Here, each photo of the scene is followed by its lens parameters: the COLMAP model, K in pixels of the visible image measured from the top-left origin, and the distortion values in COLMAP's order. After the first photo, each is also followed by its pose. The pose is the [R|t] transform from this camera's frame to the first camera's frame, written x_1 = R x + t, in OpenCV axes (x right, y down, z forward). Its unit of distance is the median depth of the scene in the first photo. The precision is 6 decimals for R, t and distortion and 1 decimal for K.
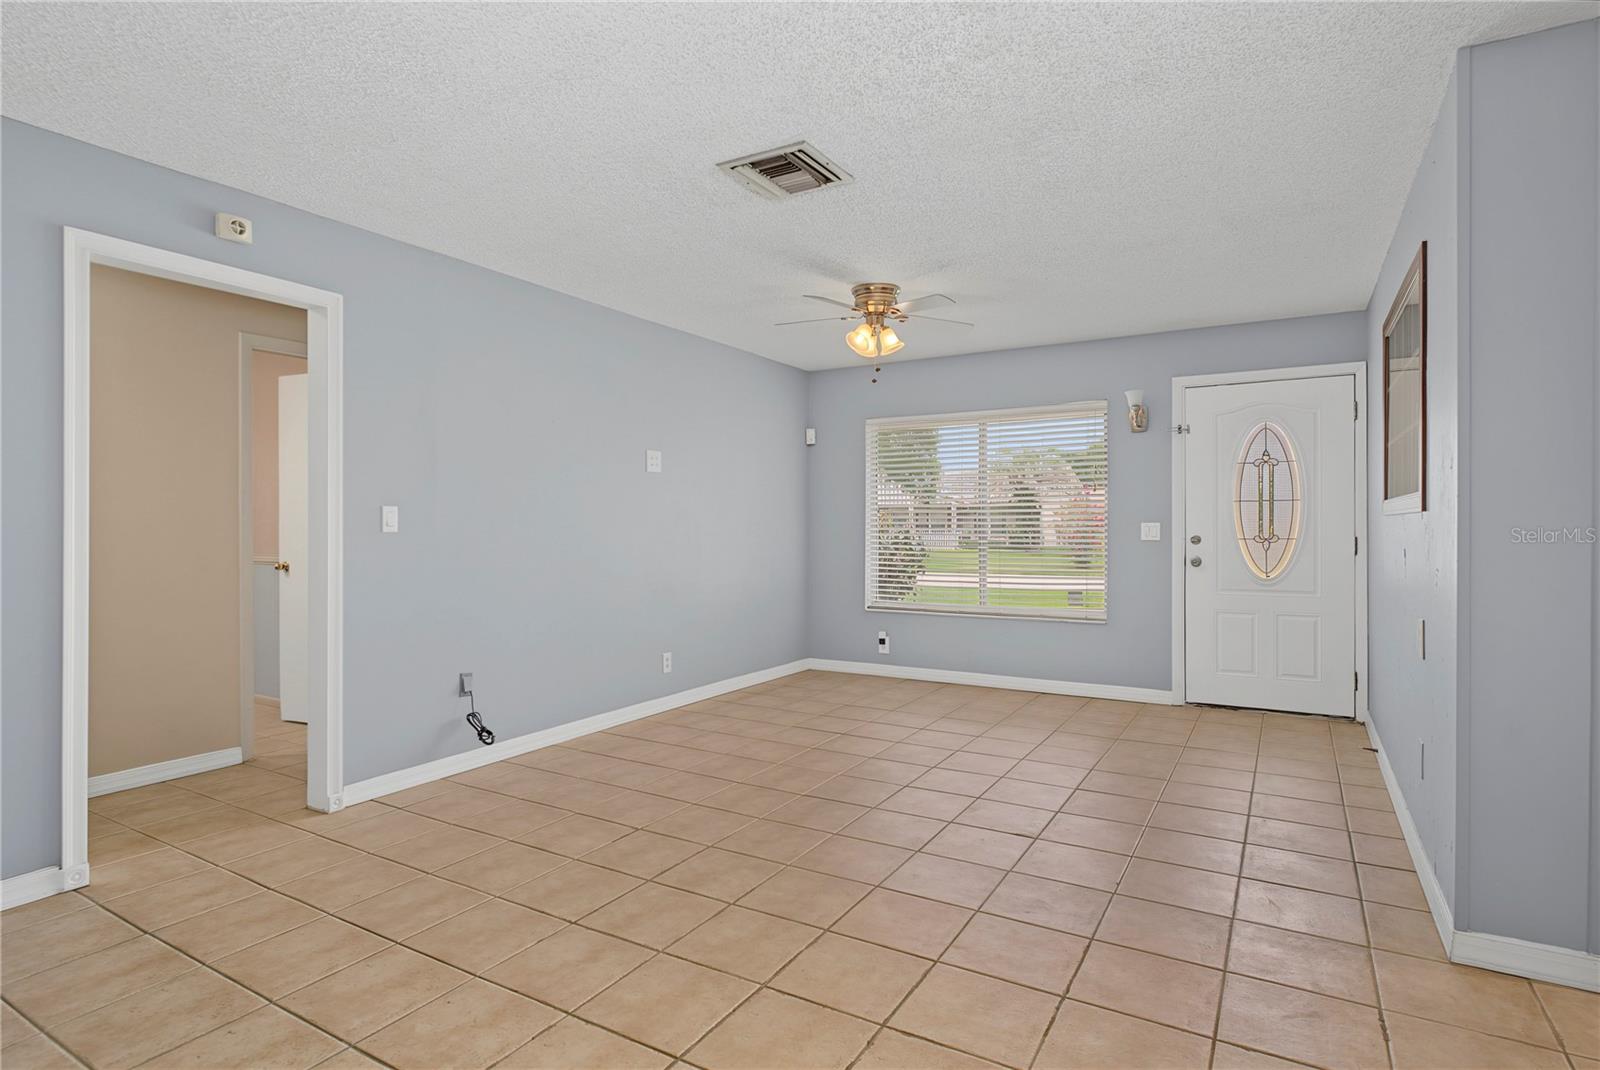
lens RADIAL K [[834.0, 0, 799.0], [0, 834.0, 530.2], [0, 0, 1]] dist [-0.004490, -0.000143]
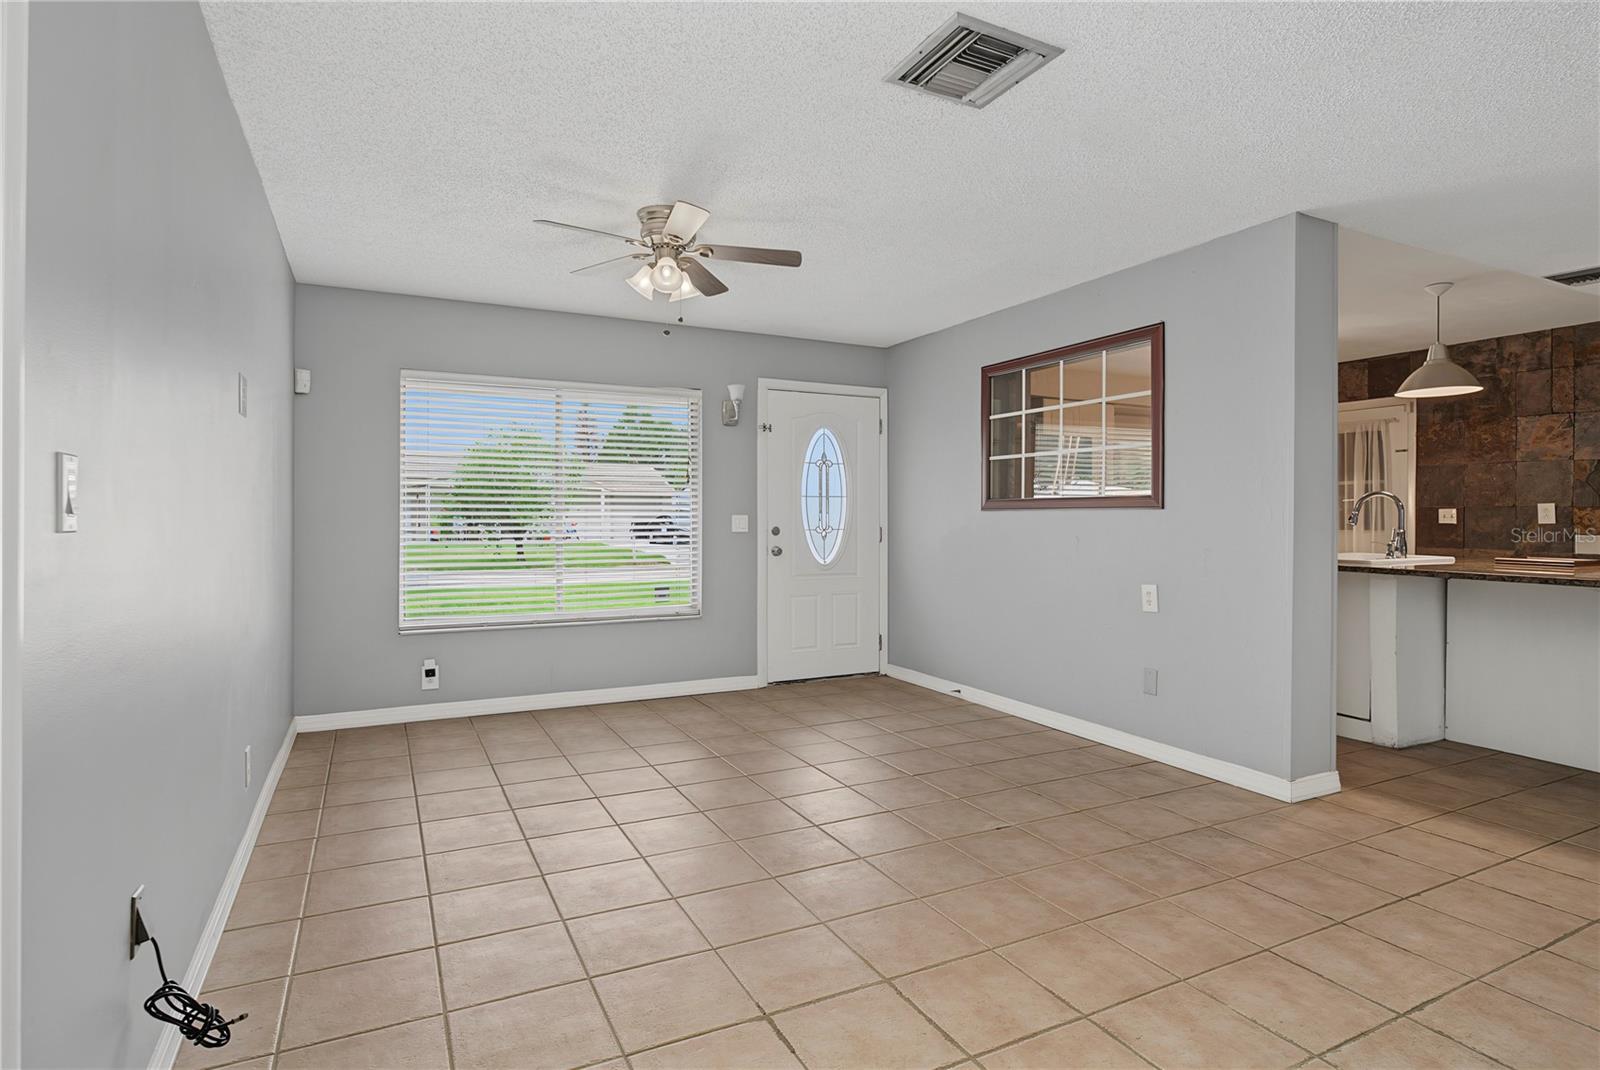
lens RADIAL K [[831.4, 0, 799.1], [0, 831.4, 522.3], [0, 0, 1]] dist [-0.005071, 0.000468]
pose [[0.537608, -0.001456, 0.843194, -0.563523], [0.000973, 0.999999, 0.001106, -0.001486], [-0.843195, 0.000226, 0.537608, 0.535626]]
